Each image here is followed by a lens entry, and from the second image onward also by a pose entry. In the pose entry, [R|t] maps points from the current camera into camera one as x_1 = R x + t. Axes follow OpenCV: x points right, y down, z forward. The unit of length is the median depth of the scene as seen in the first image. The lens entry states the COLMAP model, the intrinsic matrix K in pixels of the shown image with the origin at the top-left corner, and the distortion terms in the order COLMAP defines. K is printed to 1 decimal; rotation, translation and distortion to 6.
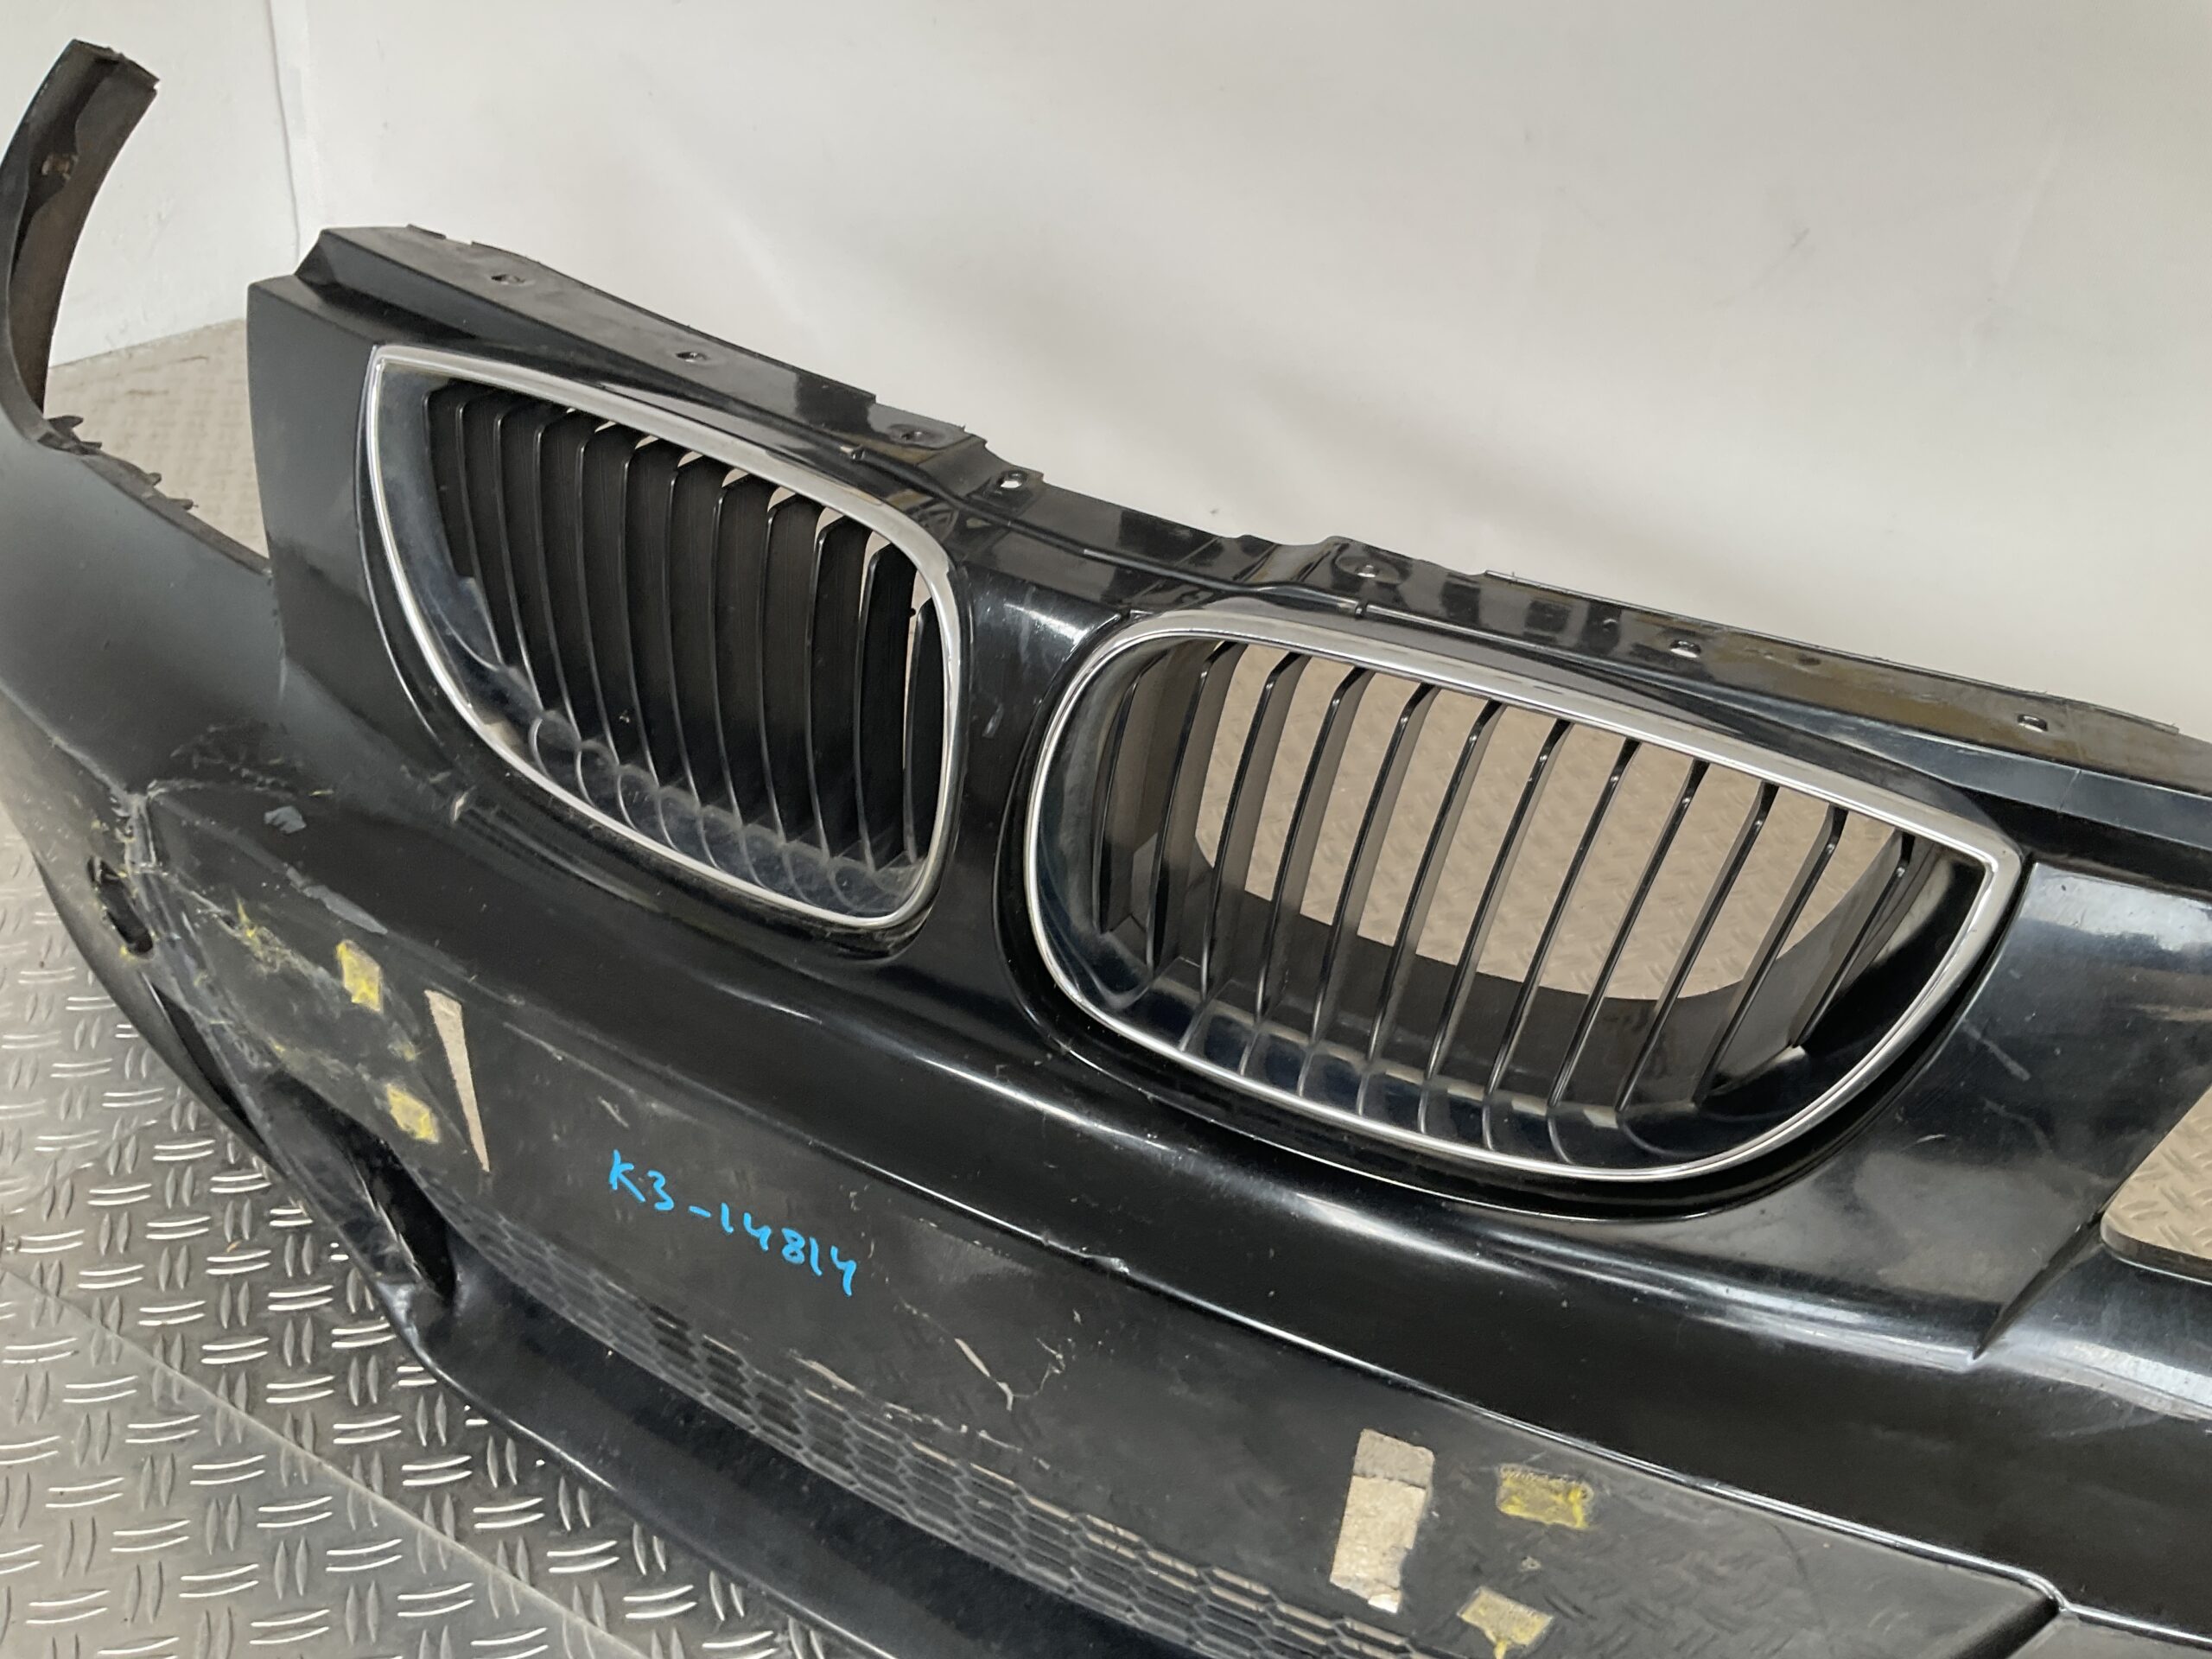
lens RADIAL K [[1827.9, 0, 1103.1], [0, 1827.9, 809.0], [0, 0, 1]] dist [0.069099, -0.143940]
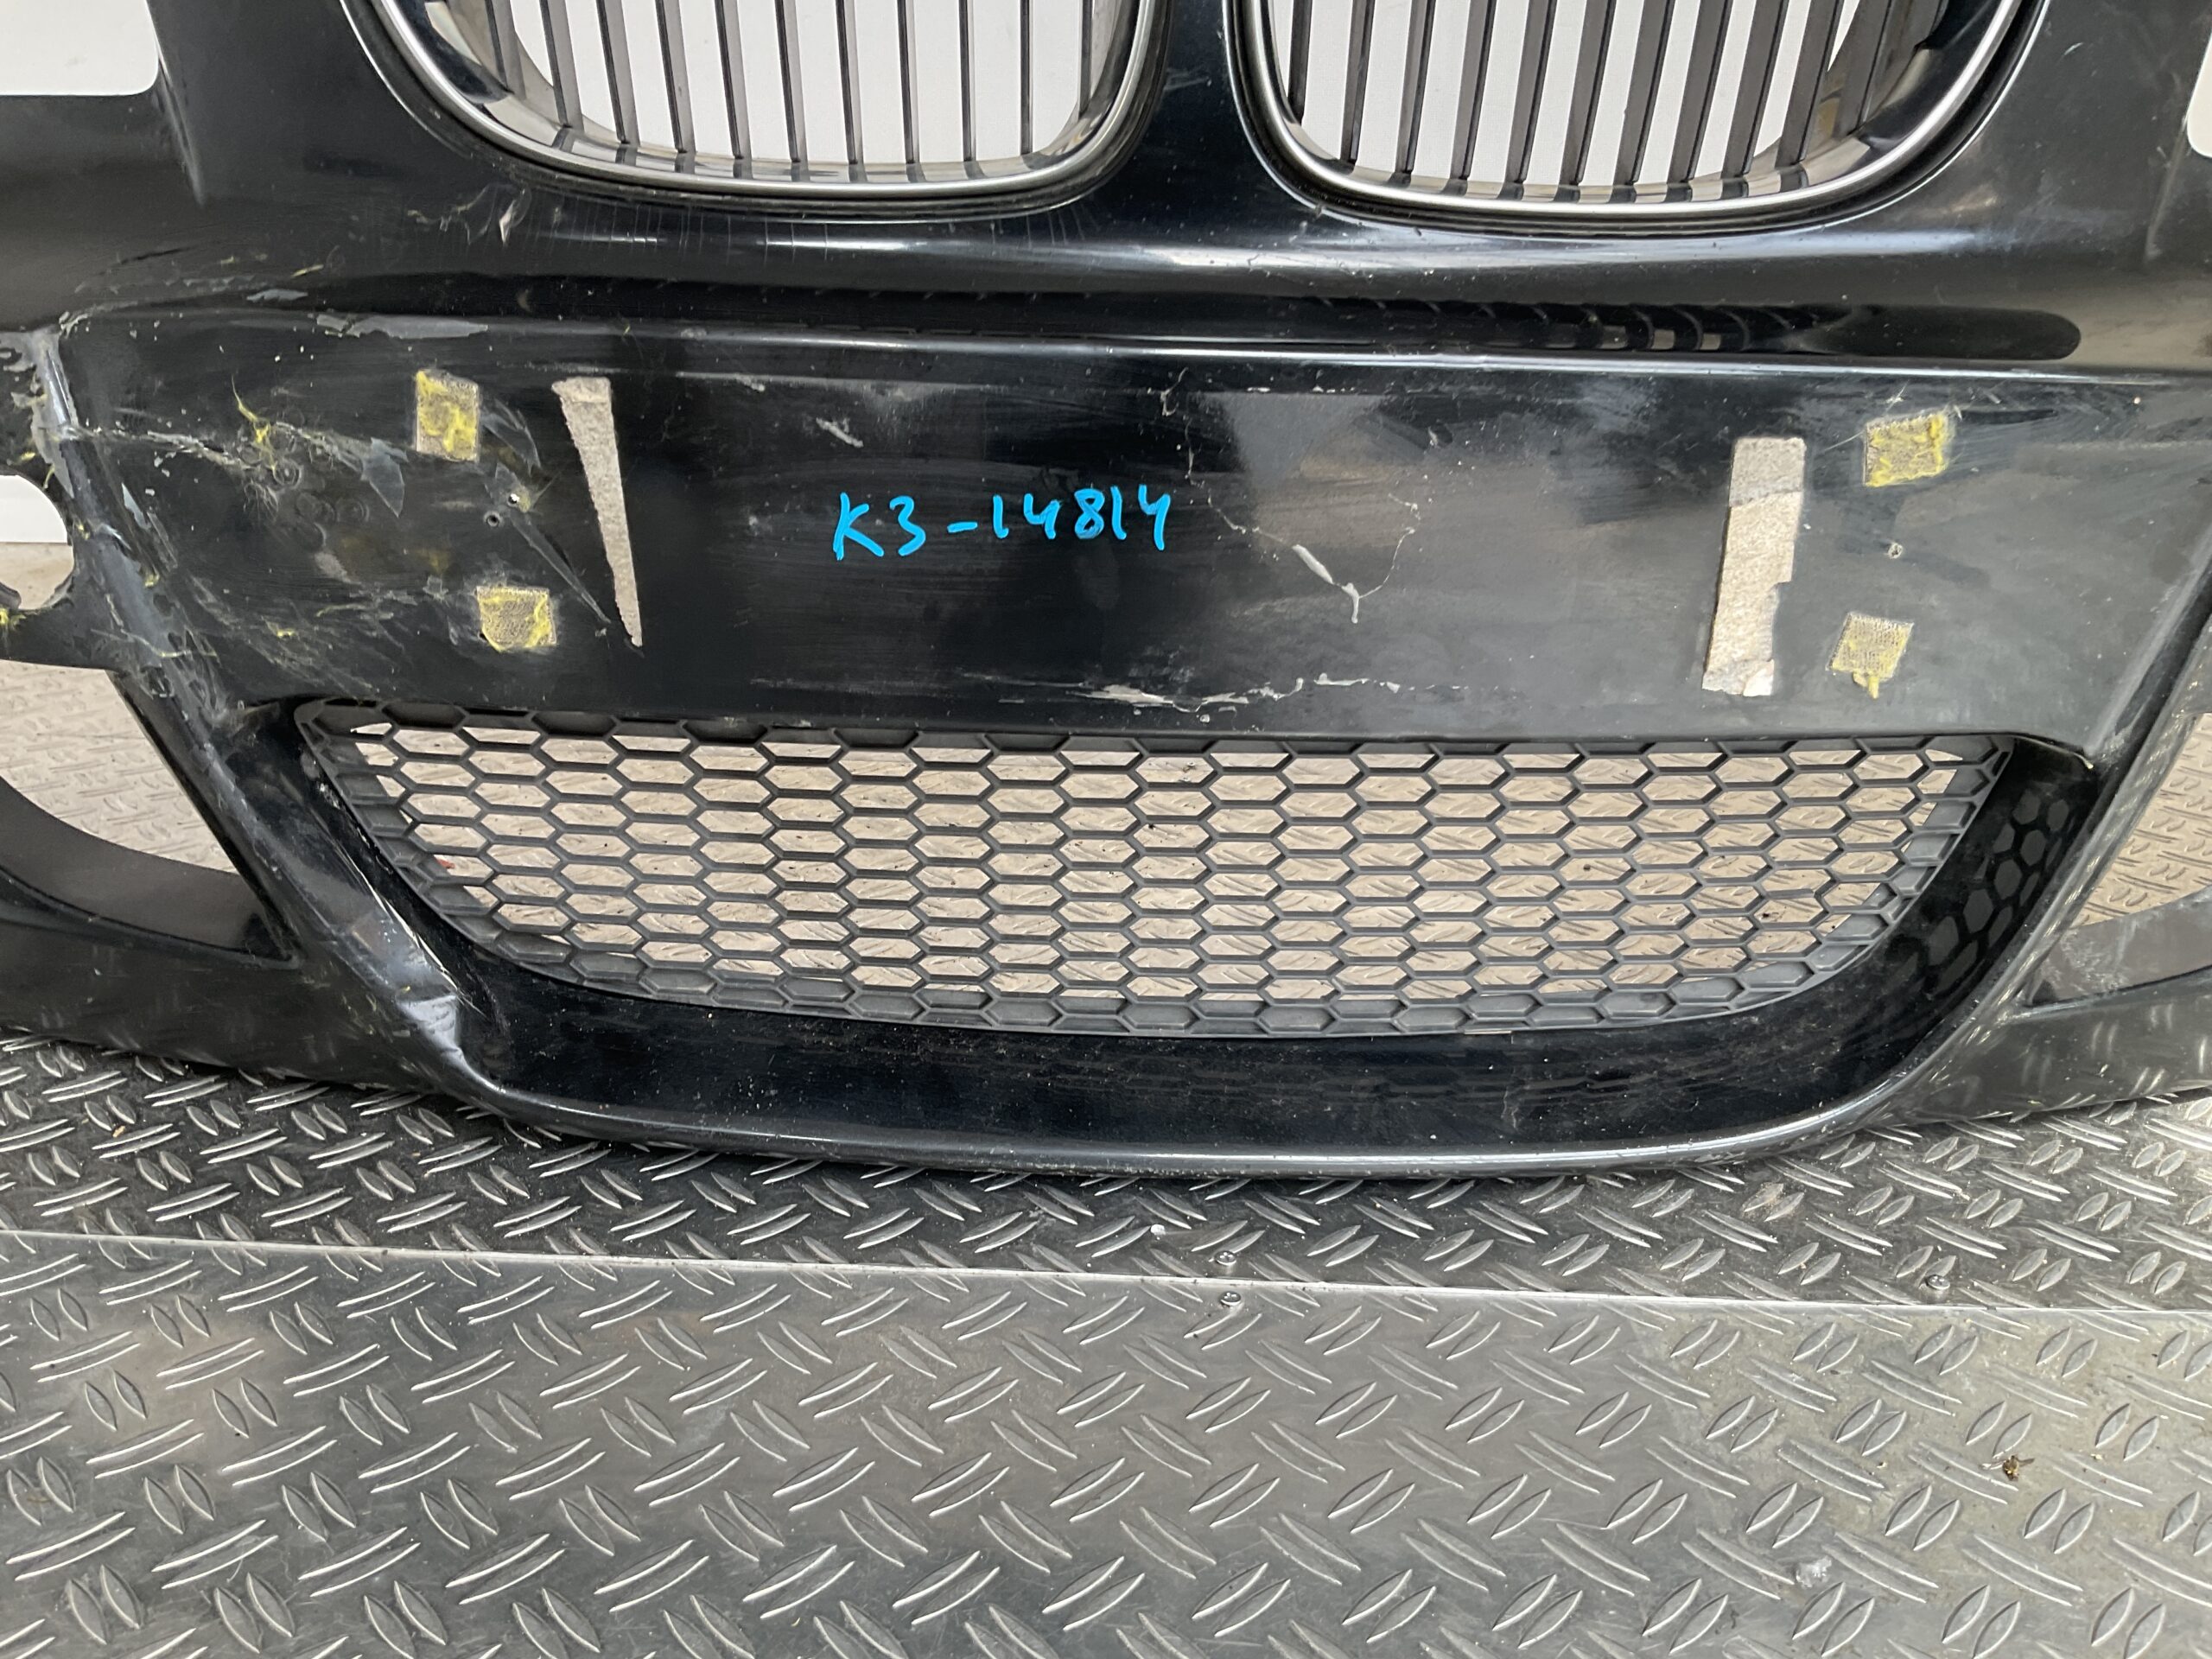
lens RADIAL K [[1827.9, 0, 1123.1], [0, 1827.9, 828.7], [0, 0, 1]] dist [0.069099, -0.143940]
pose [[0.896850, -0.241212, 0.370779, -0.514599], [0.300825, 0.947142, -0.111475, 0.480625], [-0.324292, 0.211516, 0.922007, 0.191317]]
